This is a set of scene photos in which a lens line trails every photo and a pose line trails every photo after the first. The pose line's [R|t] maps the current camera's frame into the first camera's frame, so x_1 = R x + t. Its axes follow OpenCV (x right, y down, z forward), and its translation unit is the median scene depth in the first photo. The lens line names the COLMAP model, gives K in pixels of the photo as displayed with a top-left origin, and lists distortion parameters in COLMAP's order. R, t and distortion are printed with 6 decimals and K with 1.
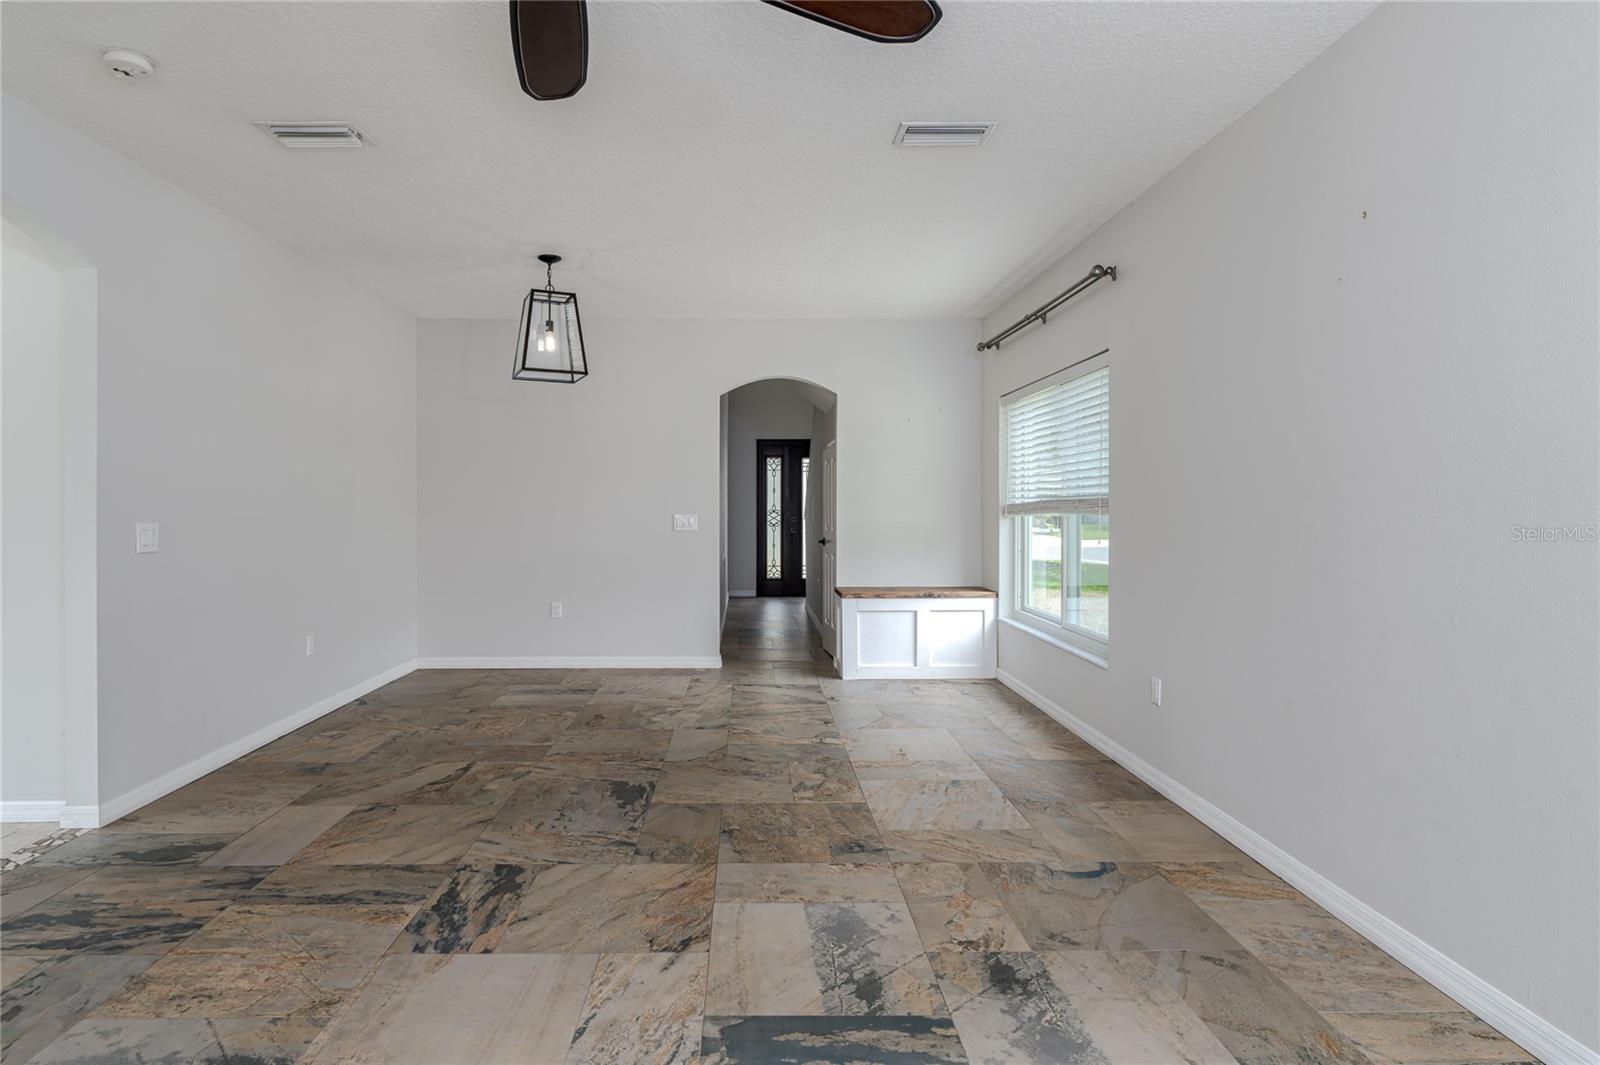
lens RADIAL K [[878.9, 0, 746.9], [0, 878.9, 510.7], [0, 0, 1]] dist [-0.002287, 0.001061]
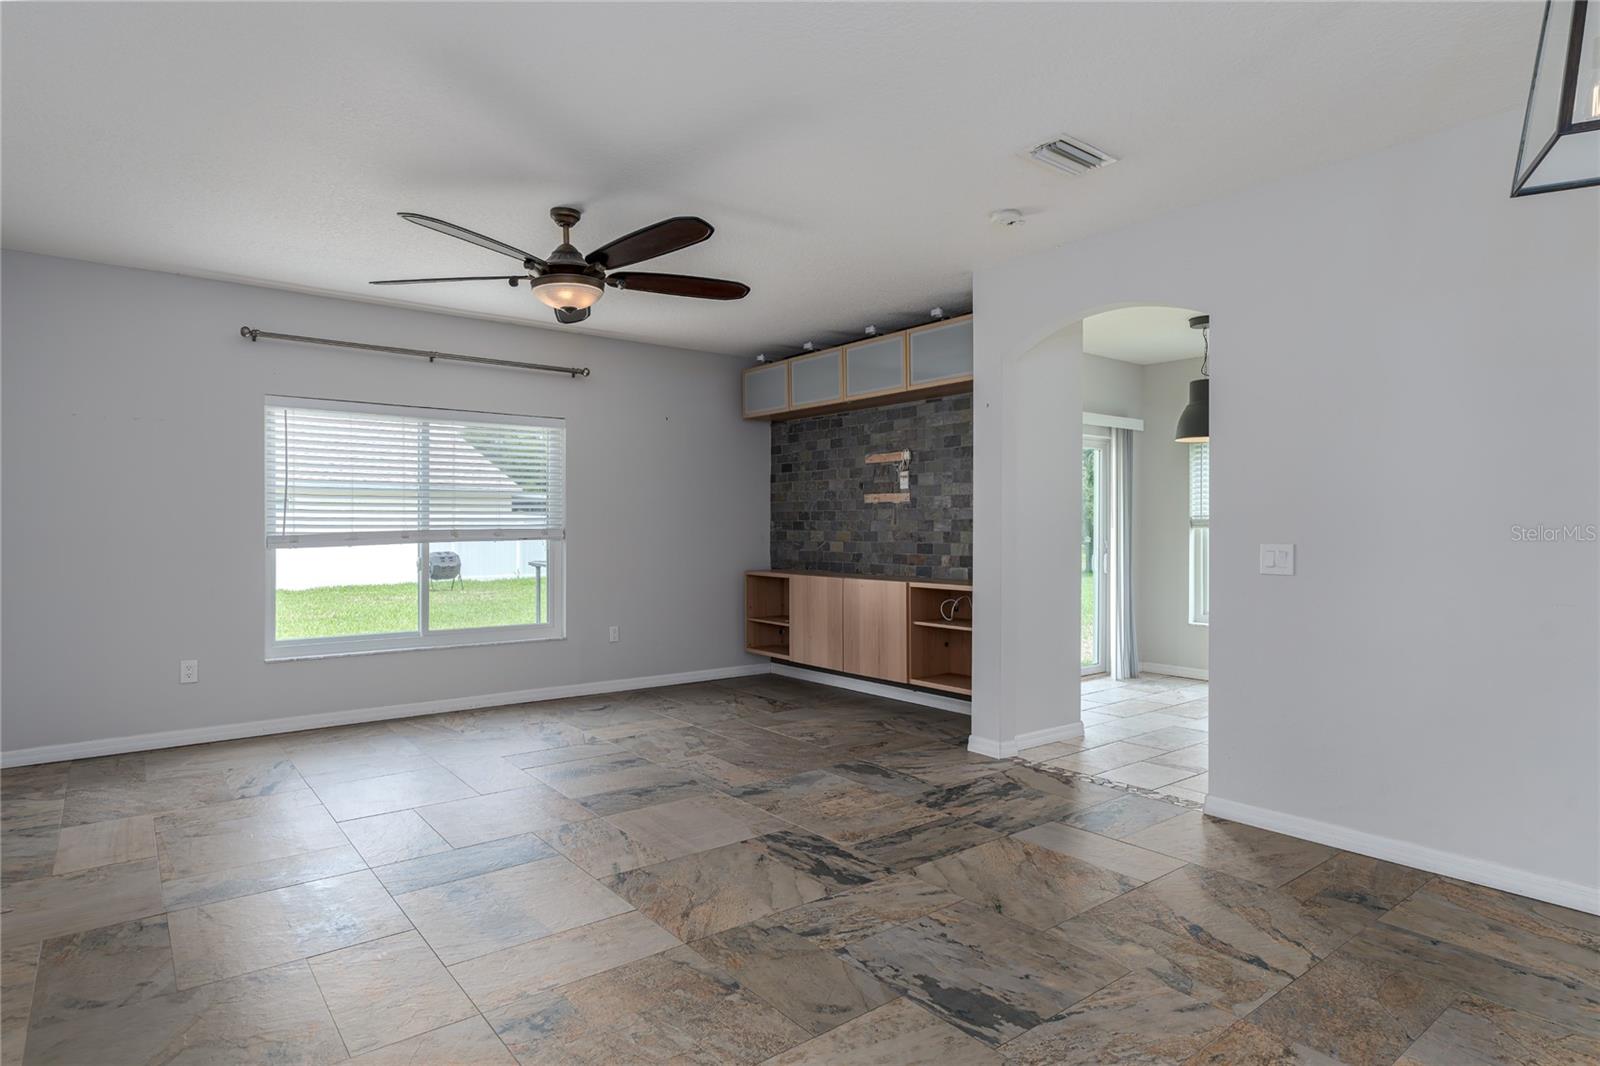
lens RADIAL K [[885.7, 0, 800.0], [0, 885.7, 533.0], [0, 0, 1]] dist [0.000229, 0.000855]
pose [[-0.787330, 0.002714, -0.616526, 0.415313], [-0.005098, 0.999927, 0.010912, -0.008208], [0.616511, 0.011734, -0.787259, 1.771849]]
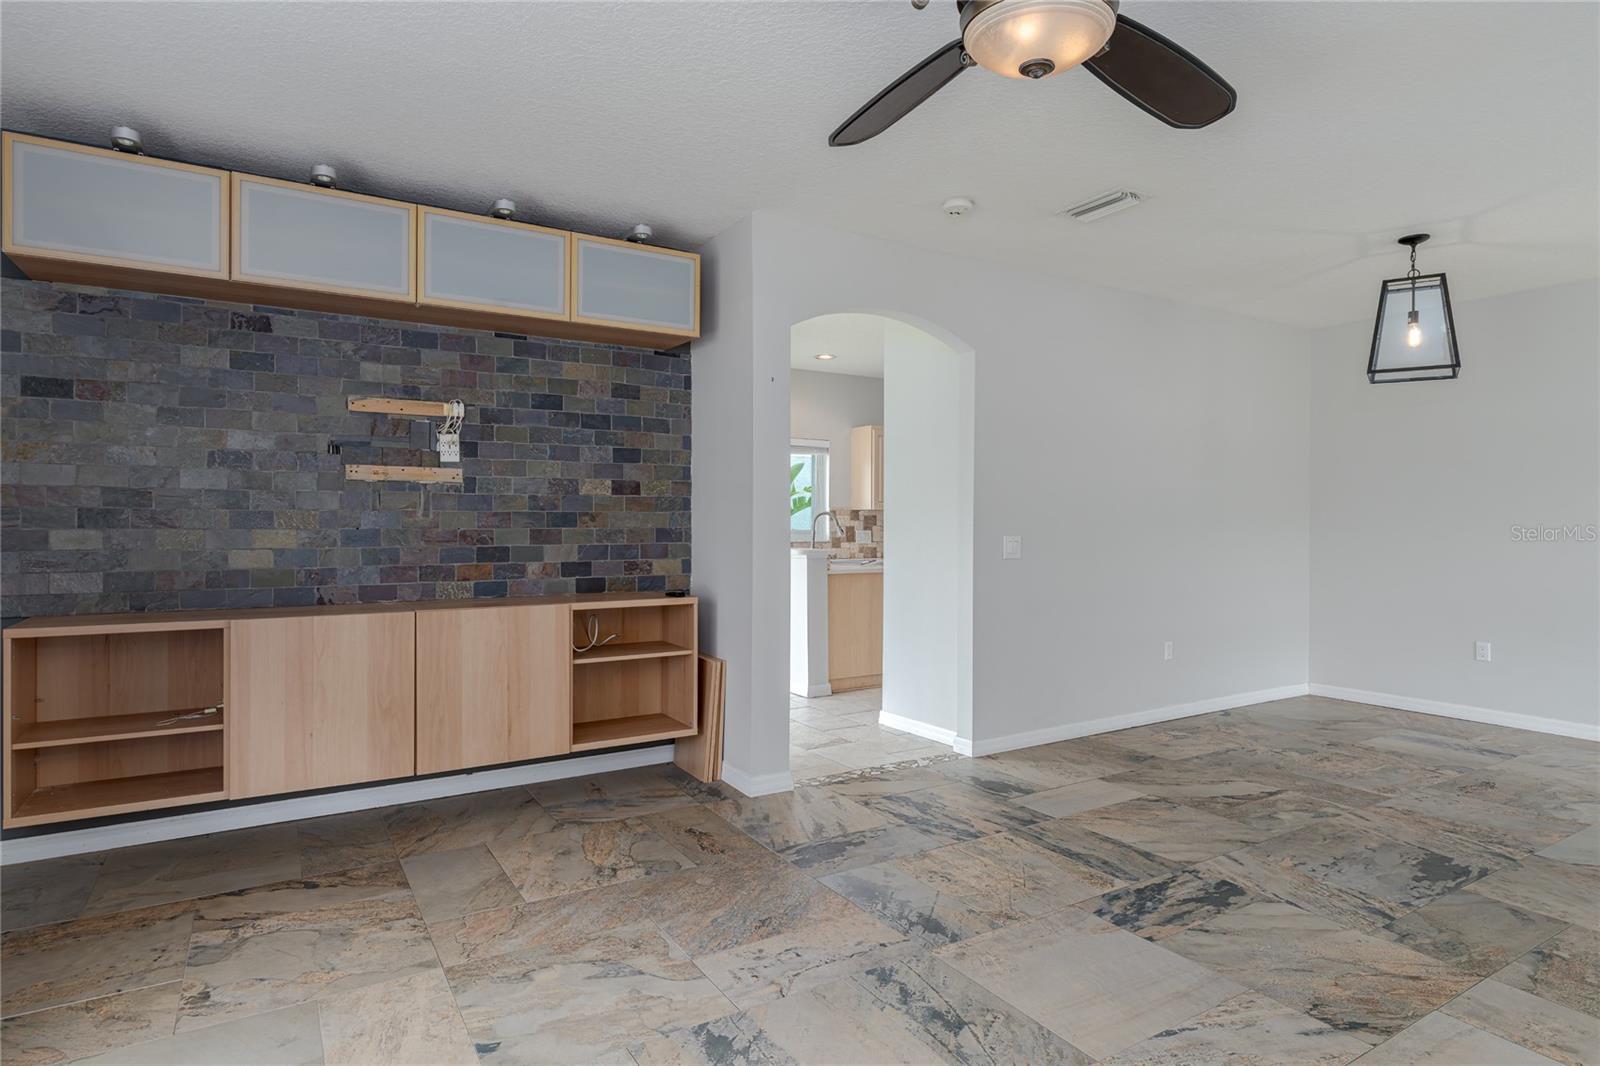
lens RADIAL K [[865.5, 0, 796.9], [0, 865.5, 525.3], [0, 0, 1]] dist [-0.002147, 0.001555]
pose [[0.521589, 0.004382, -0.853185, 0.309298], [-0.008047, 0.999968, 0.000216, -0.000524], [0.853159, 0.006753, 0.521608, 0.063108]]
